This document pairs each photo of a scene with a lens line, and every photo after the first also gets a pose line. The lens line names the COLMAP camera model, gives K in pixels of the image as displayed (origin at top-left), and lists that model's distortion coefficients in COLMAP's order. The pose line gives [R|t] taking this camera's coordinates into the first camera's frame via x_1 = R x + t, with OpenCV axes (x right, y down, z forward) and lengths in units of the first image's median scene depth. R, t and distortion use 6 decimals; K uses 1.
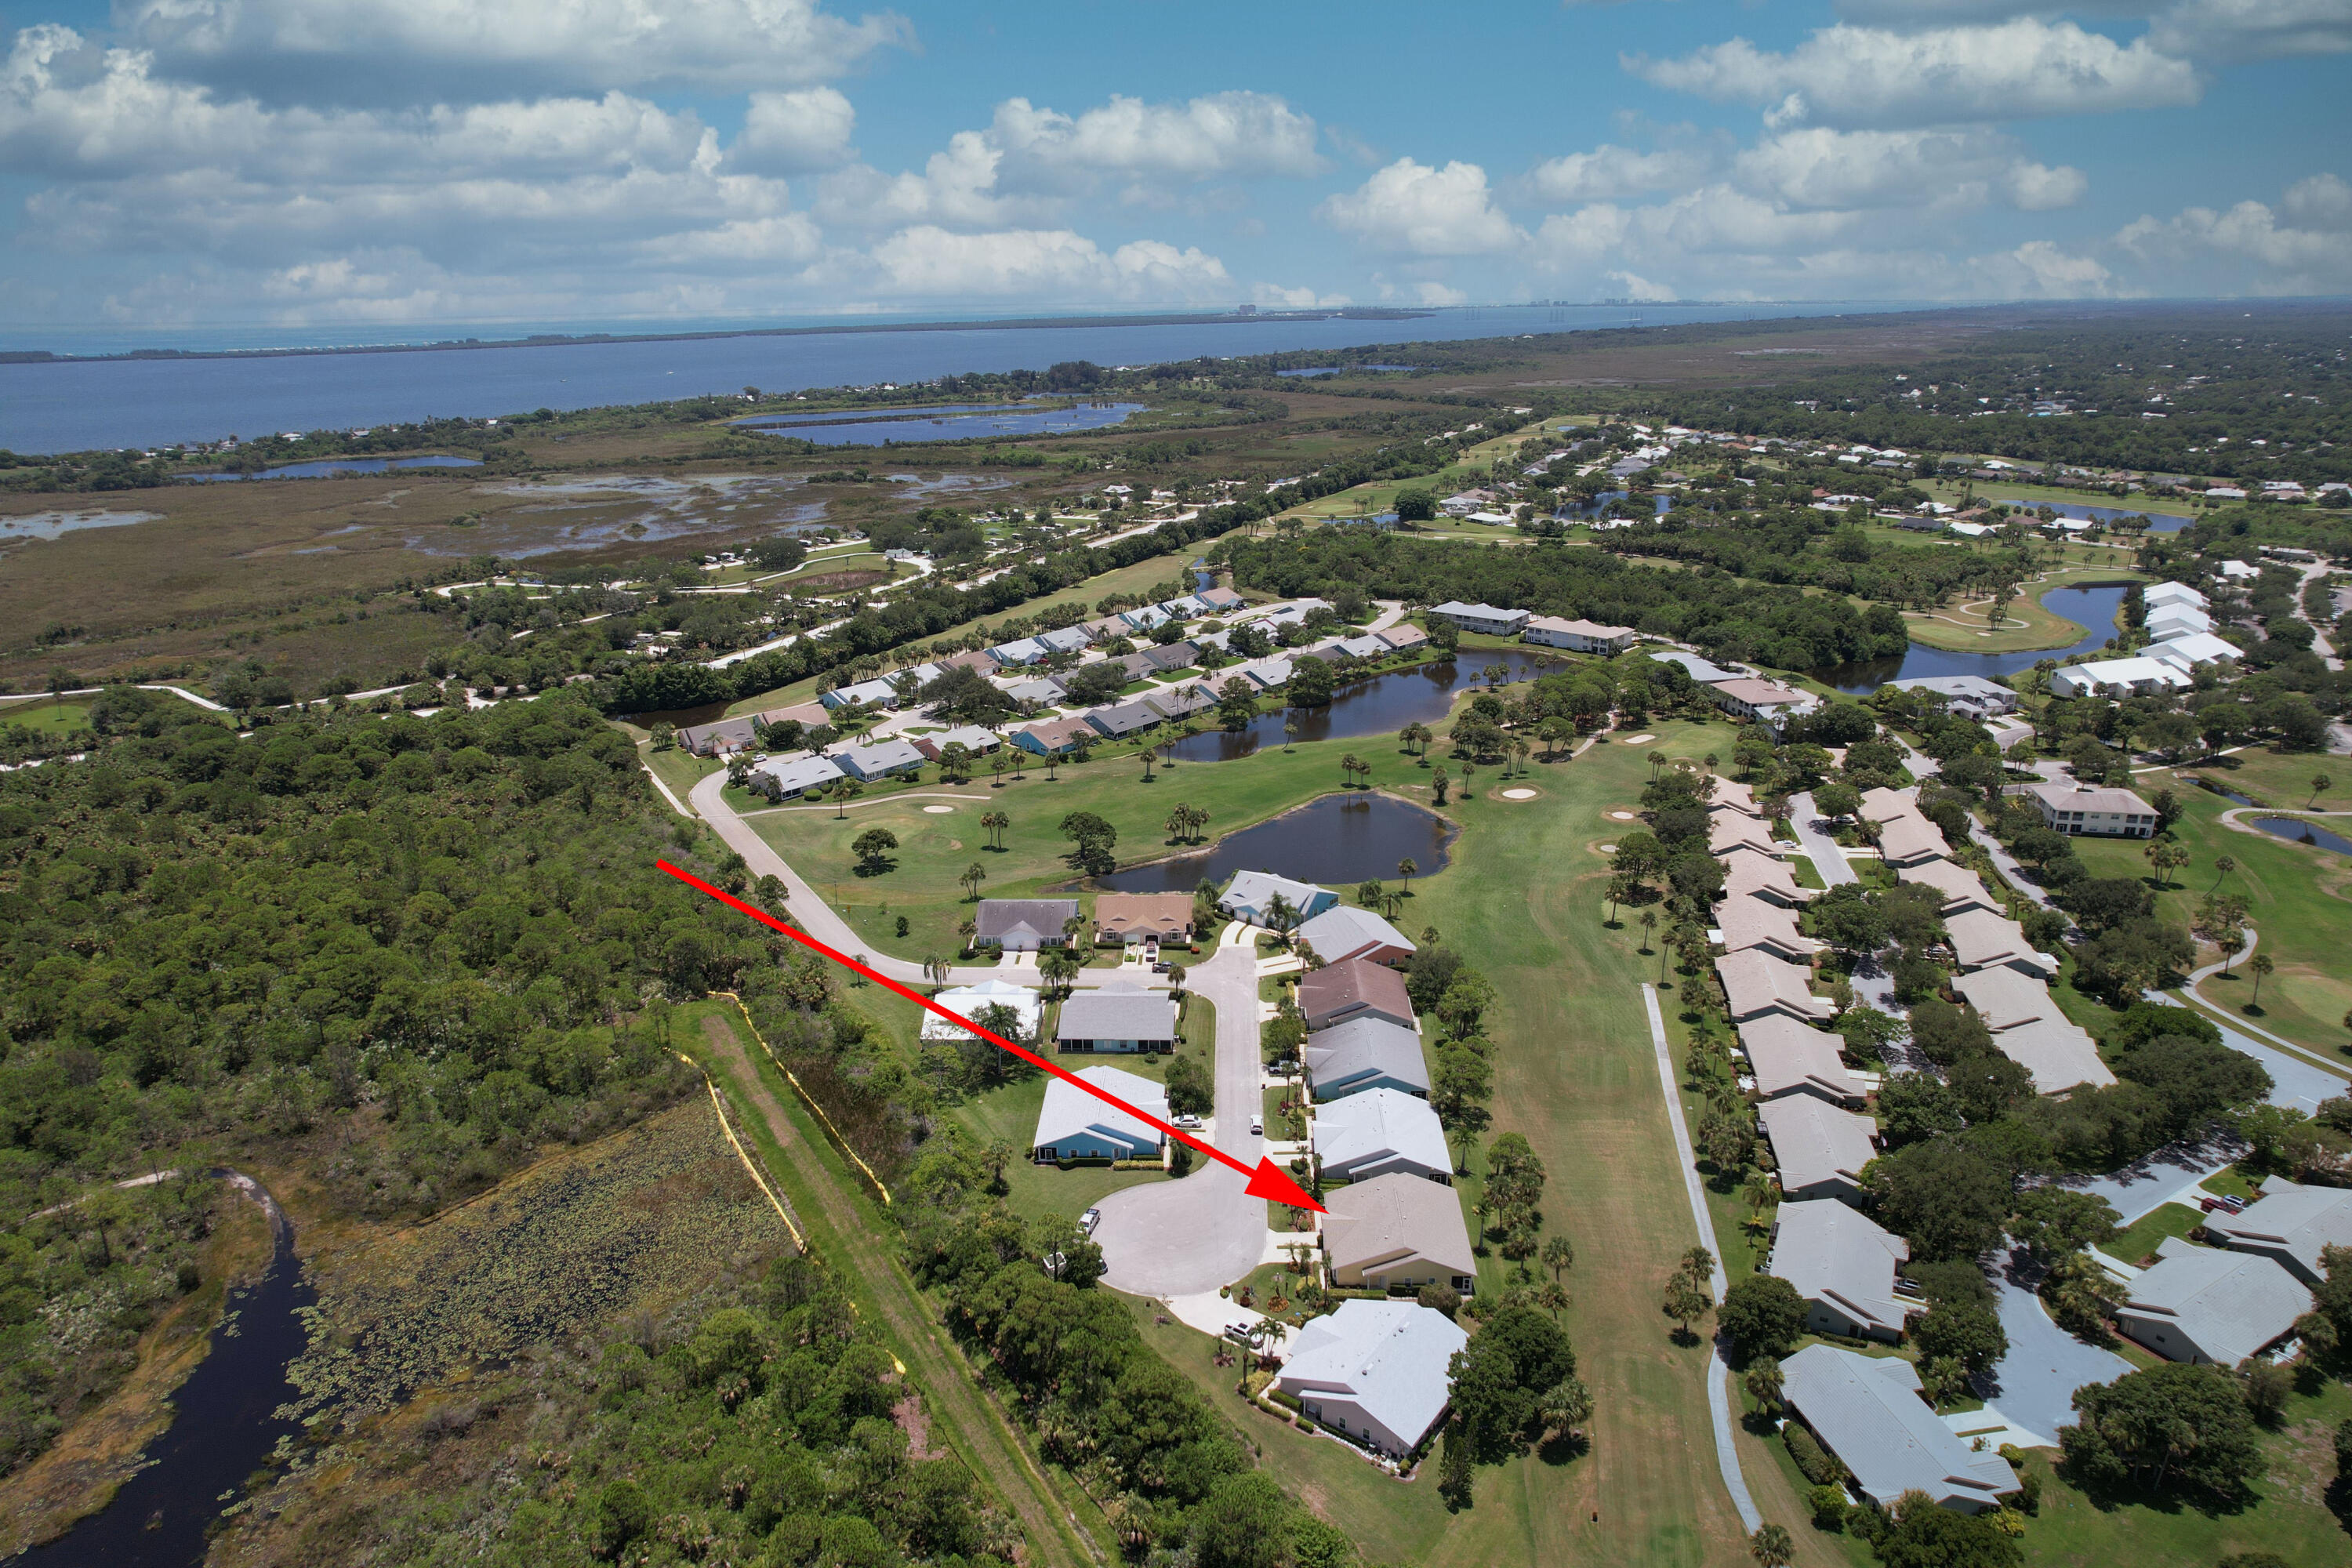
lens RADIAL K [[1519.2, 0, 1182.5], [0, 1519.2, 775.0], [0, 0, 1]] dist [-0.079339, 0.076662]
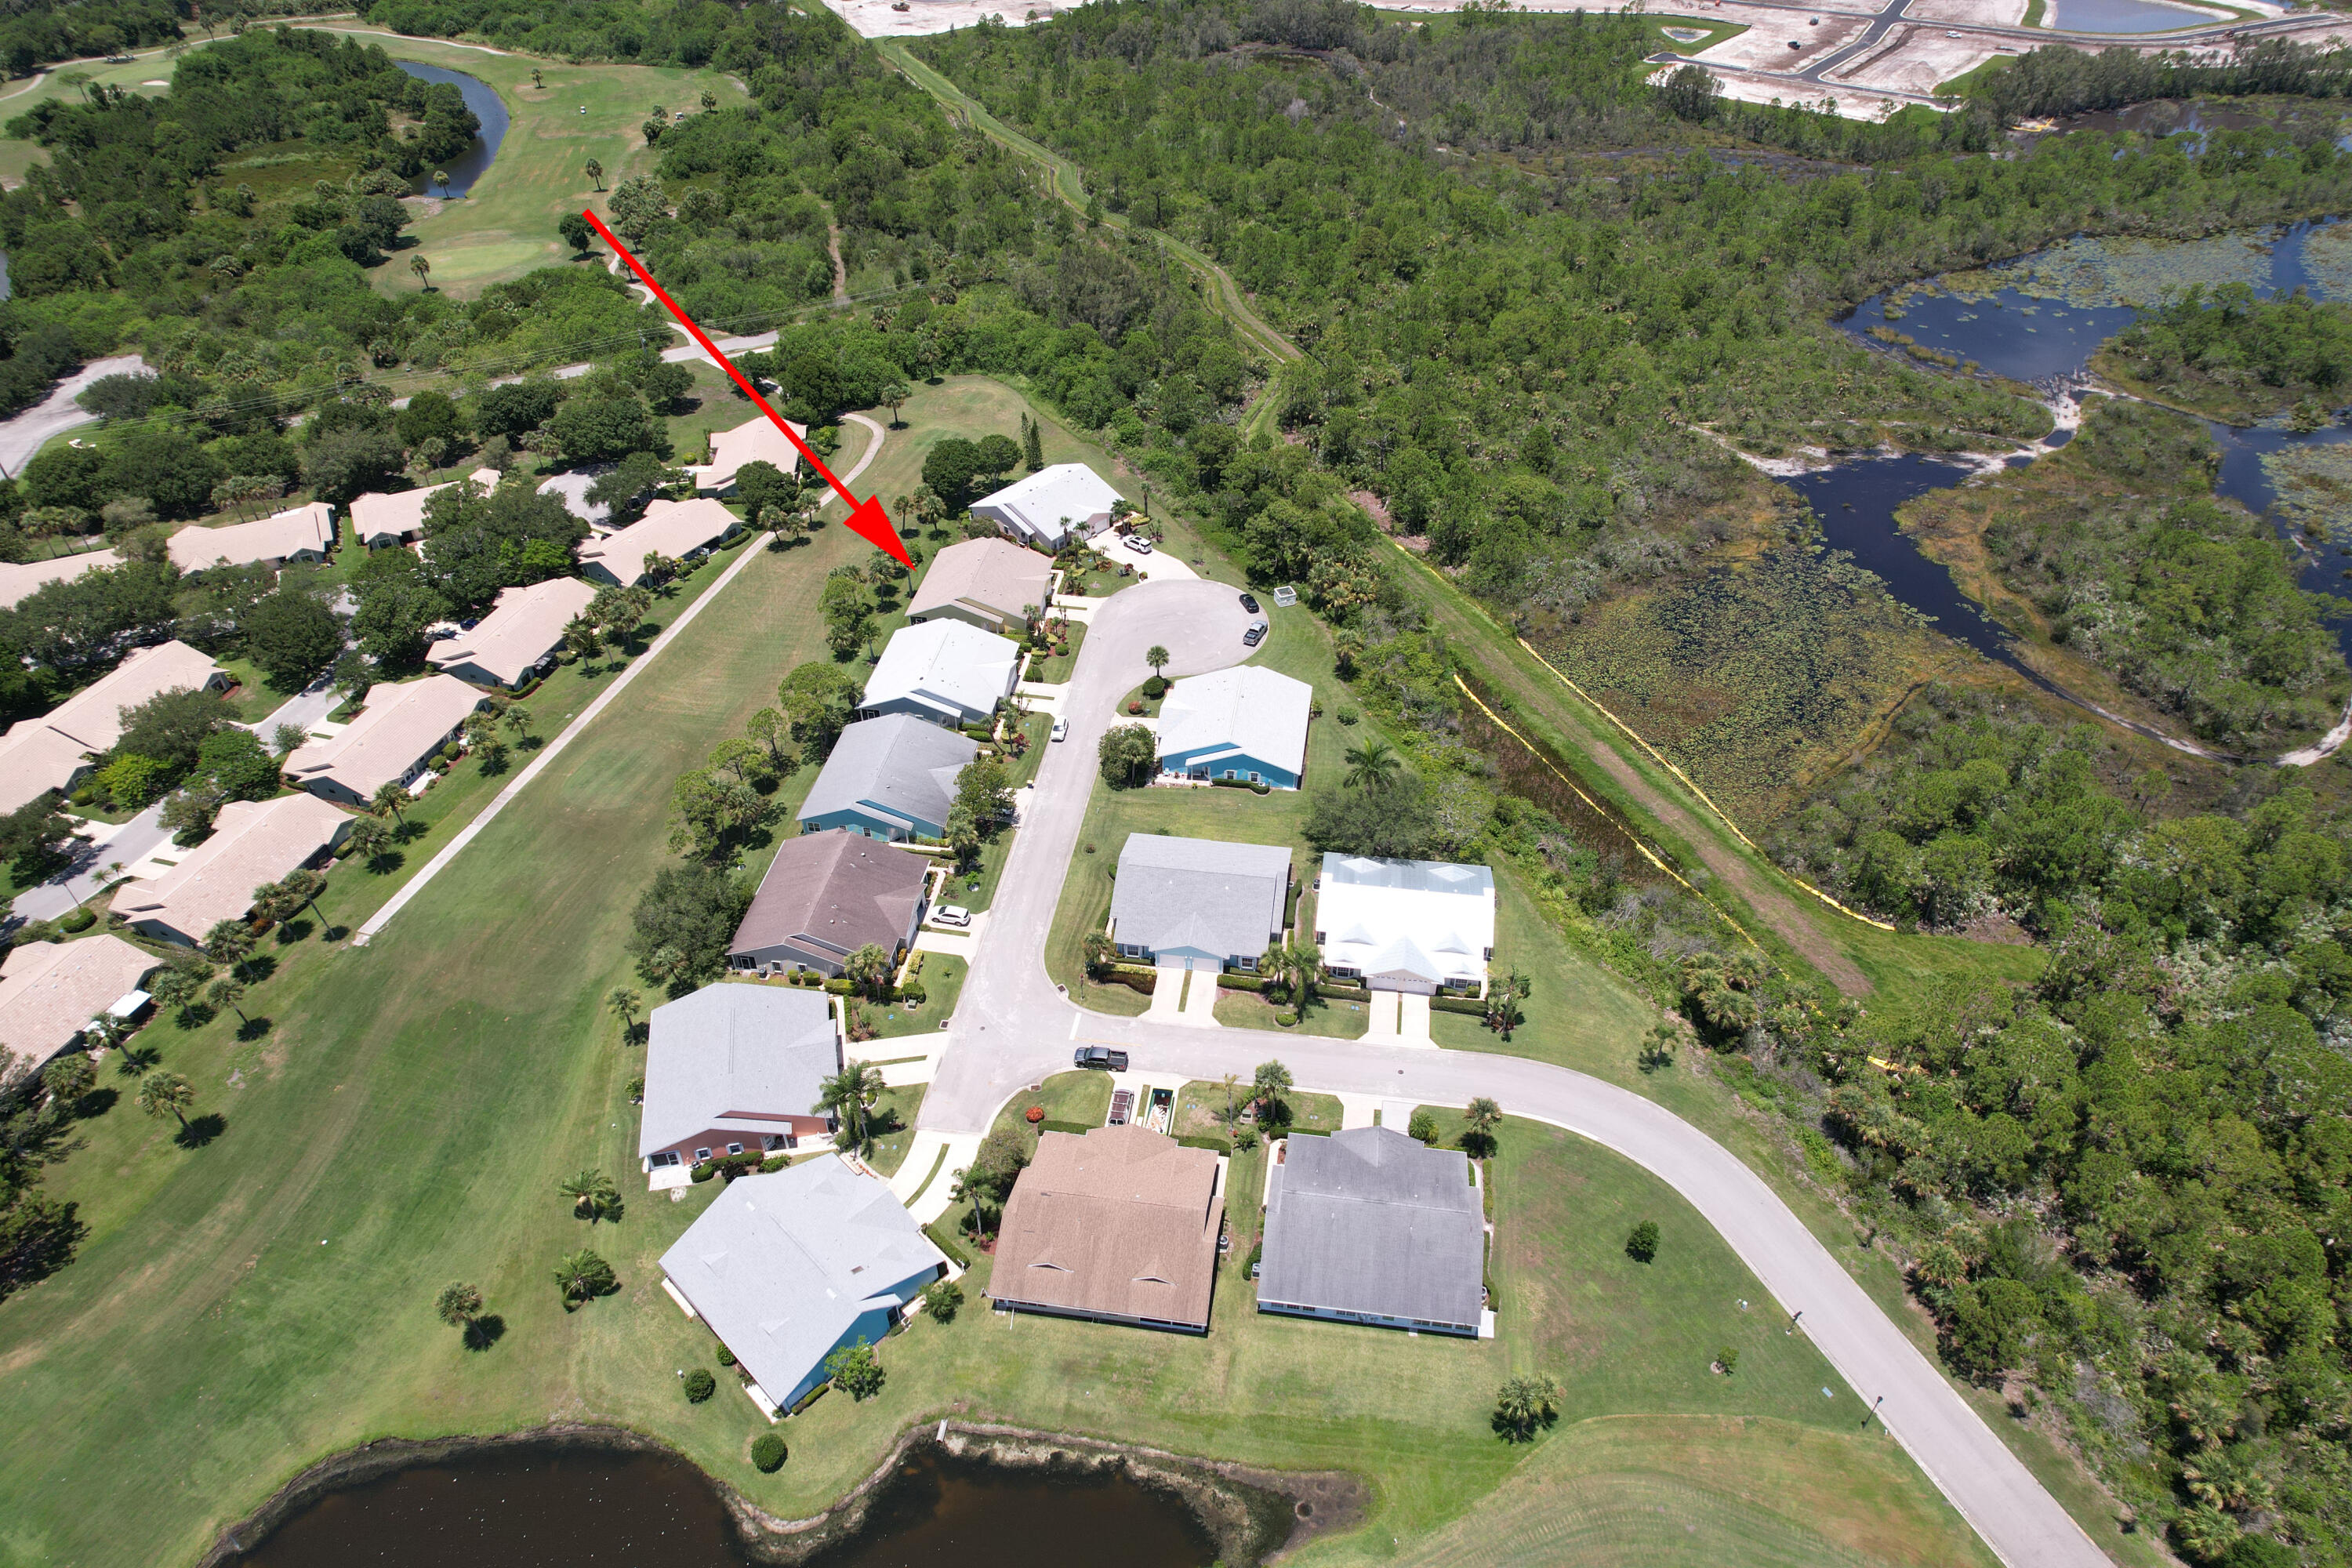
lens RADIAL K [[1479.7, 0, 1176.0], [0, 1479.7, 784.0], [0, 0, 1]] dist [-0.075542, 0.071890]
pose [[-0.992840, -0.065896, 0.099635, -0.119142], [0.048221, 0.542014, 0.838985, -0.536017], [-0.109290, 0.837782, -0.534956, 1.714258]]
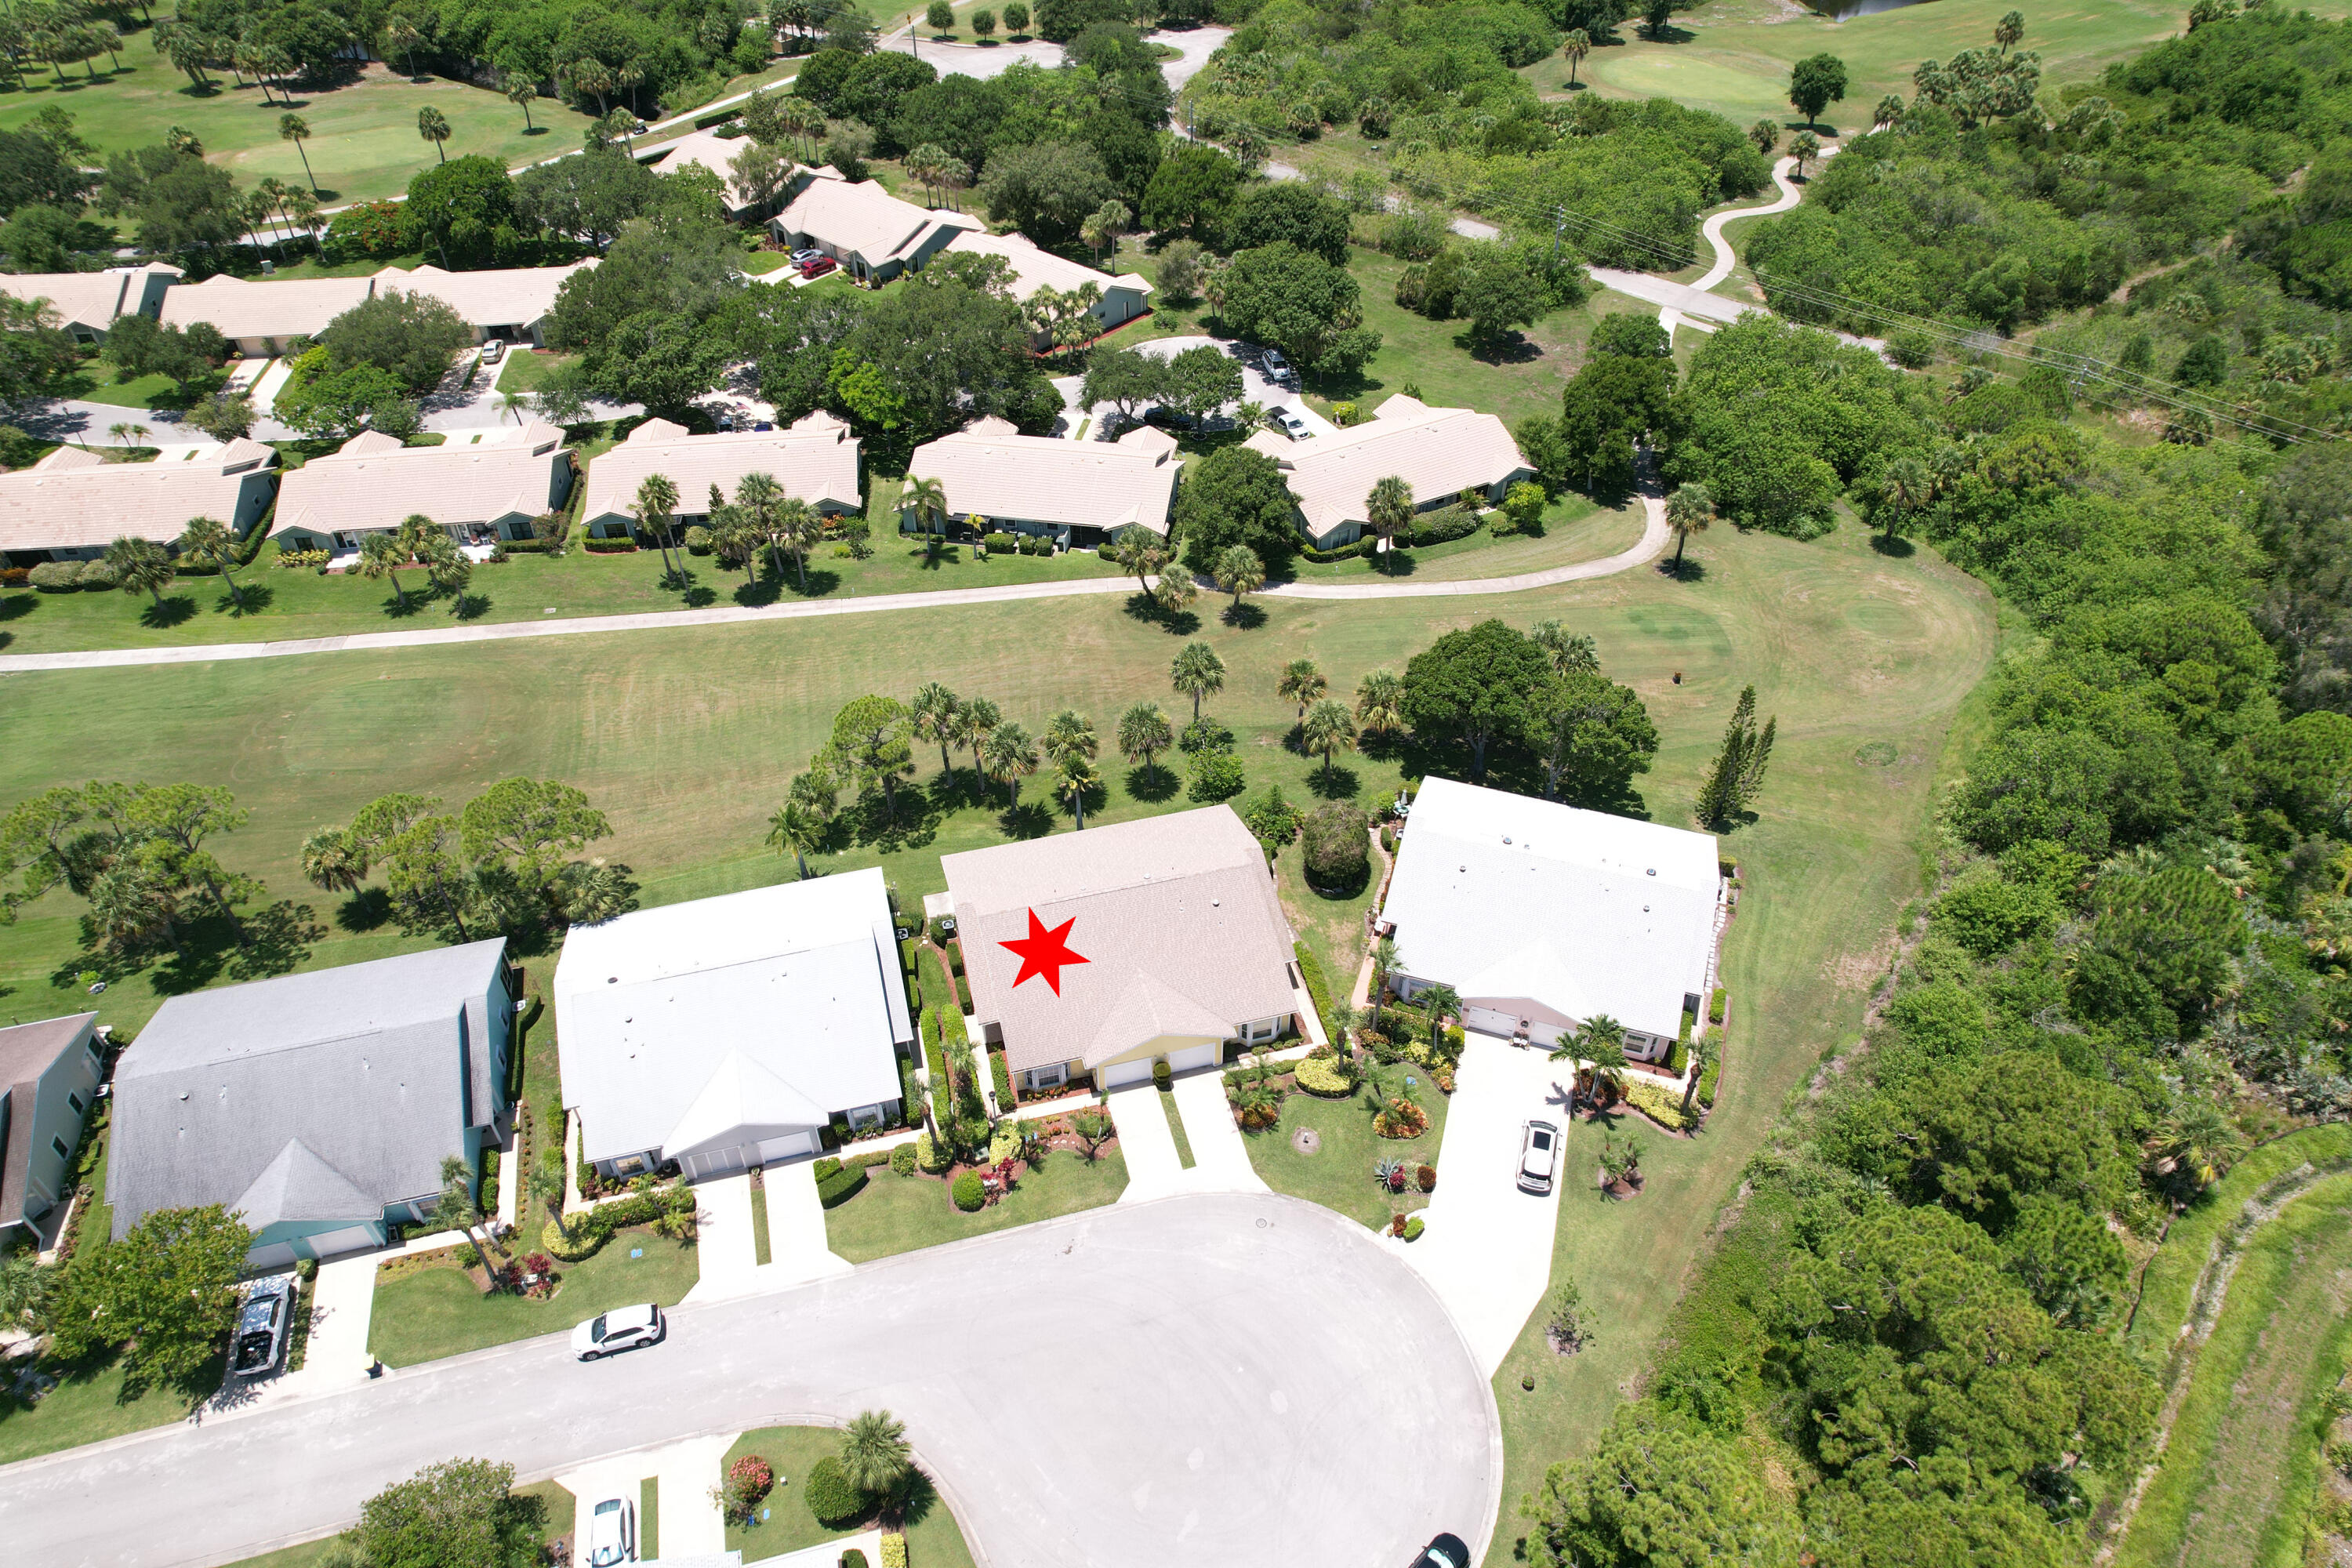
lens RADIAL K [[1479.7, 0, 1176.0], [0, 1479.7, 784.0], [0, 0, 1]] dist [-0.075542, 0.071890]
pose [[-0.288135, -0.631215, 0.720101, -0.158743], [0.300766, 0.654283, 0.693868, -0.033789], [-0.909130, 0.416510, 0.001326, 0.976202]]
